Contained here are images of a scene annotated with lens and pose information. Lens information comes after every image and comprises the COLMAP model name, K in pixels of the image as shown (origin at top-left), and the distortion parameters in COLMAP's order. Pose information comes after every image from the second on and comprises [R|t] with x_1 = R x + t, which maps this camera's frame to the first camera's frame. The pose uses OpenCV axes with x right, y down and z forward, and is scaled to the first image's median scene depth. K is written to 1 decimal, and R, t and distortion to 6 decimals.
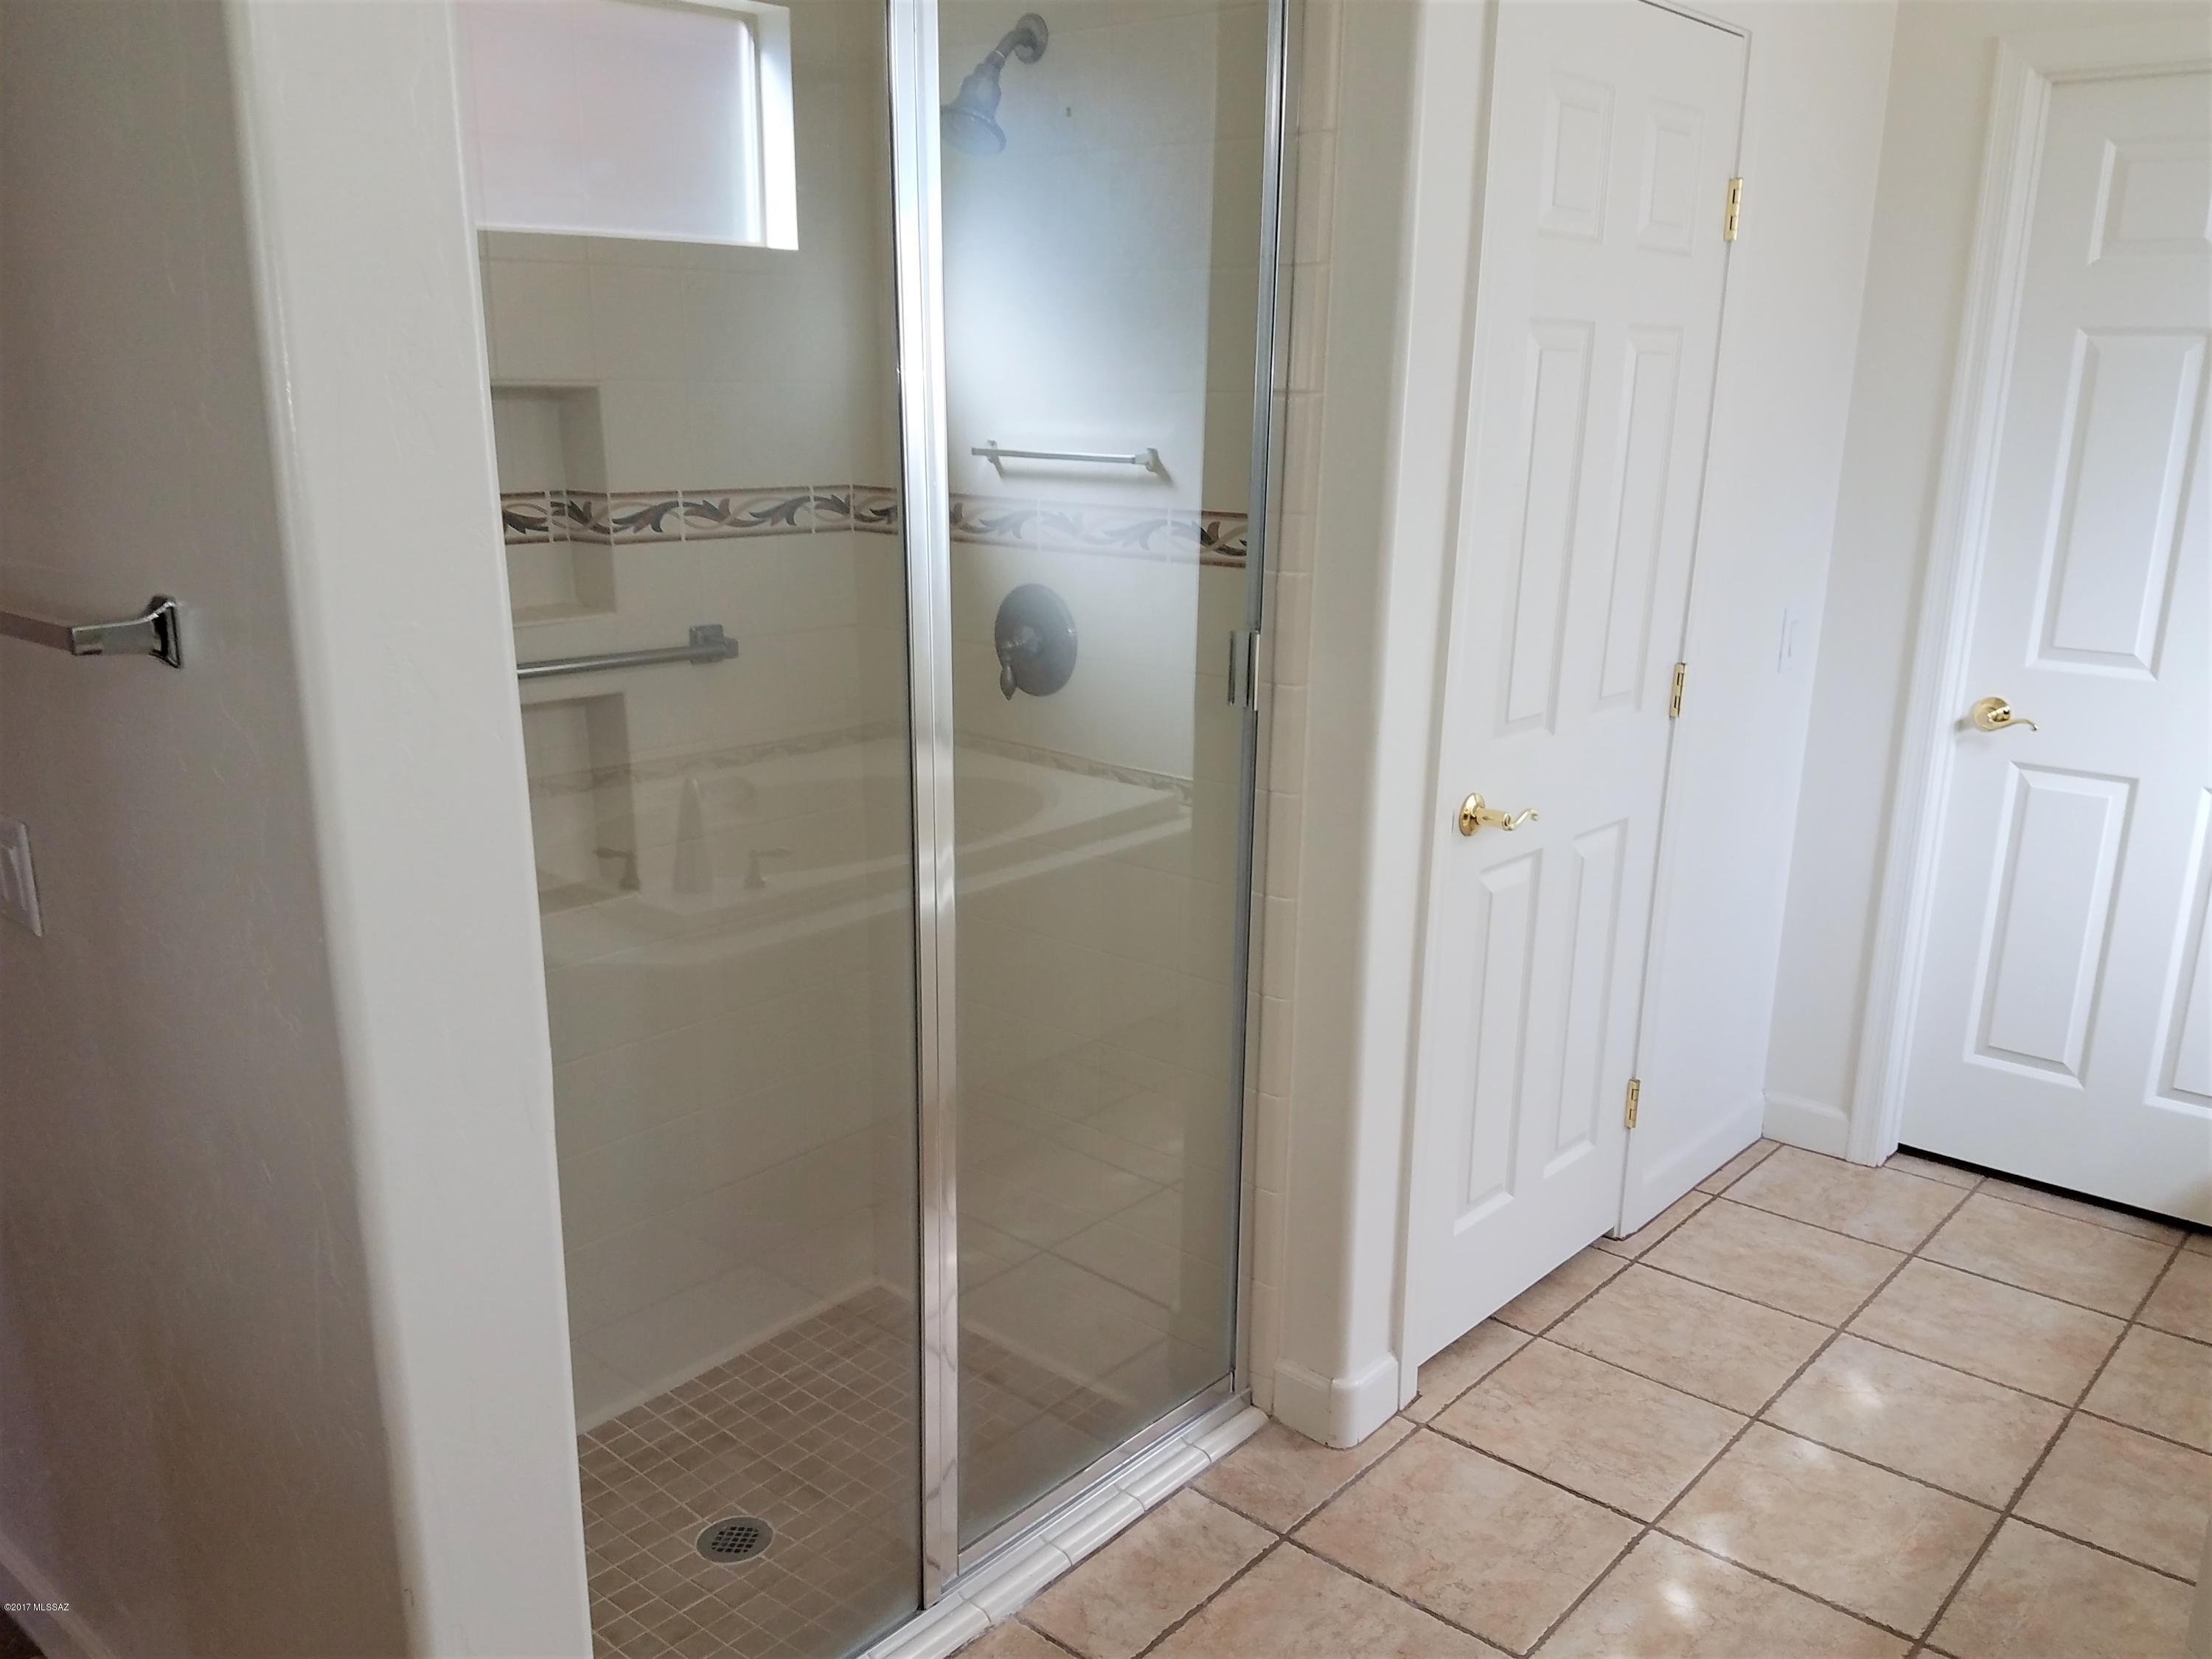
lens RADIAL K [[1717.3, 0, 1103.4], [0, 1717.3, 855.0], [0, 0, 1]] dist [0.038222, -0.046063]
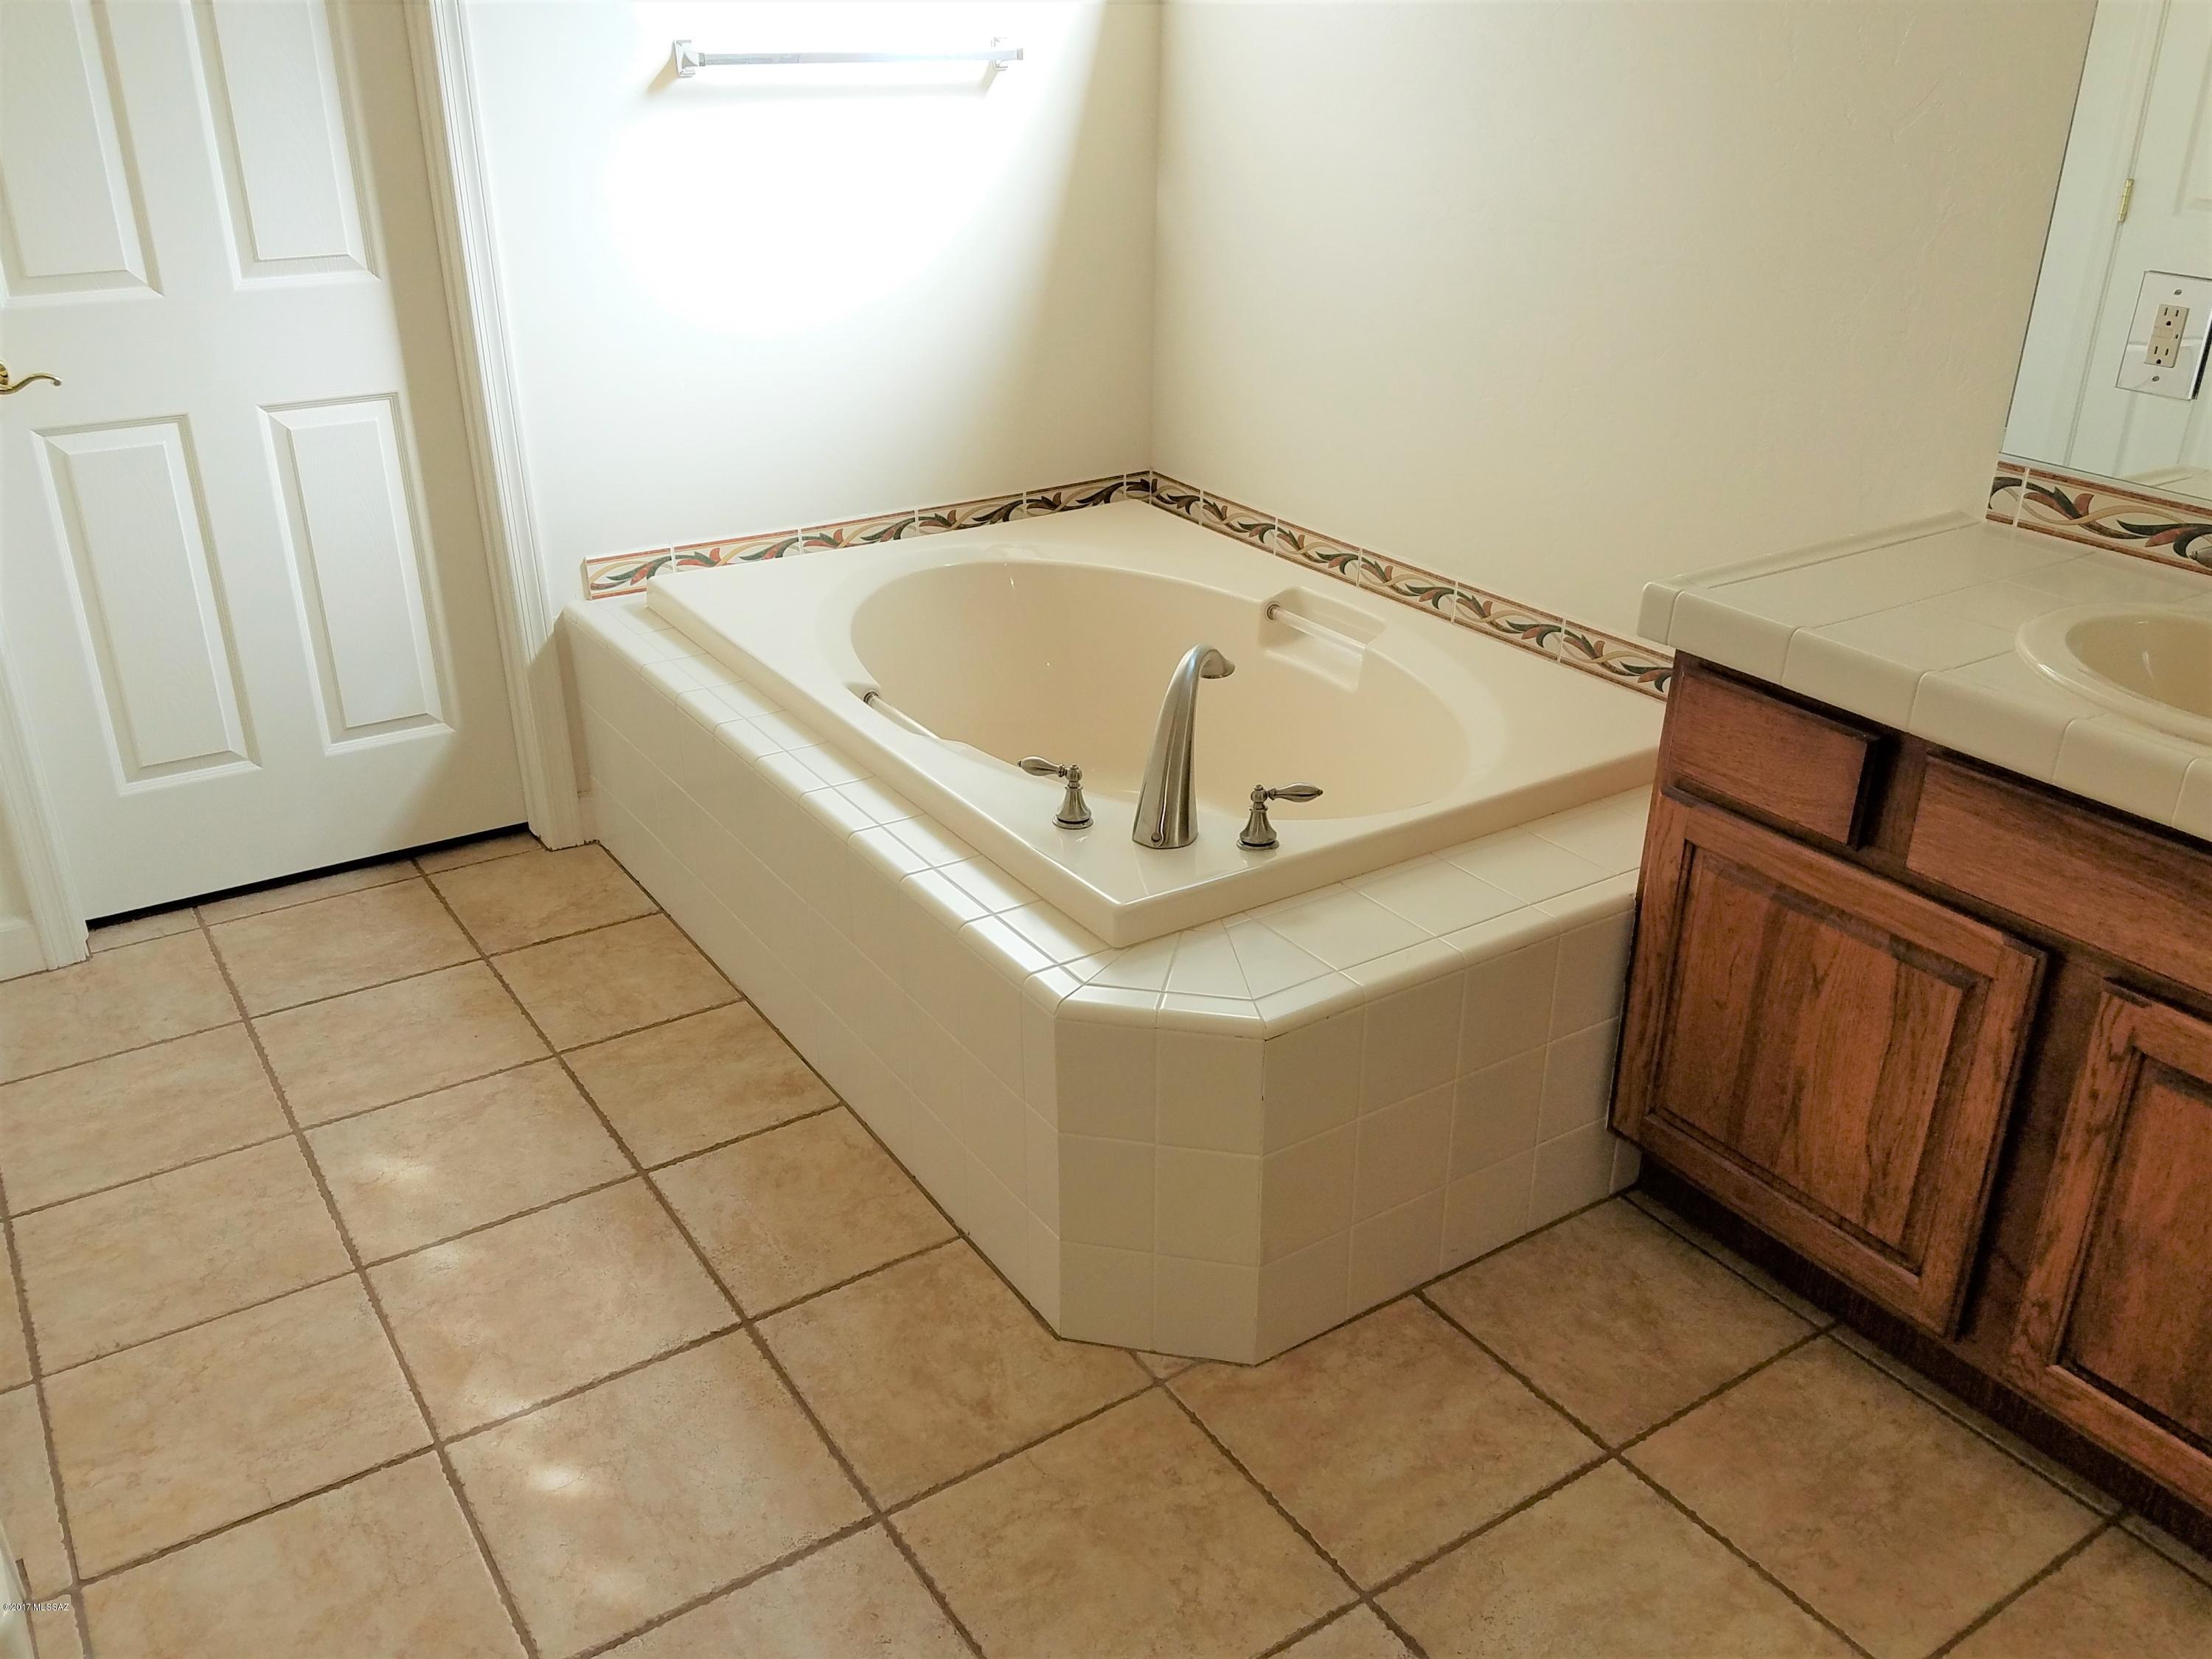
lens RADIAL K [[1766.5, 0, 1106.0], [0, 1766.5, 829.5], [0, 0, 1]] dist [0.167025, -0.232736]
pose [[0.299709, -0.419491, 0.856856, -0.159287], [0.257228, 0.900413, 0.350842, -0.069534], [-0.918699, 0.115257, 0.377766, 0.308995]]
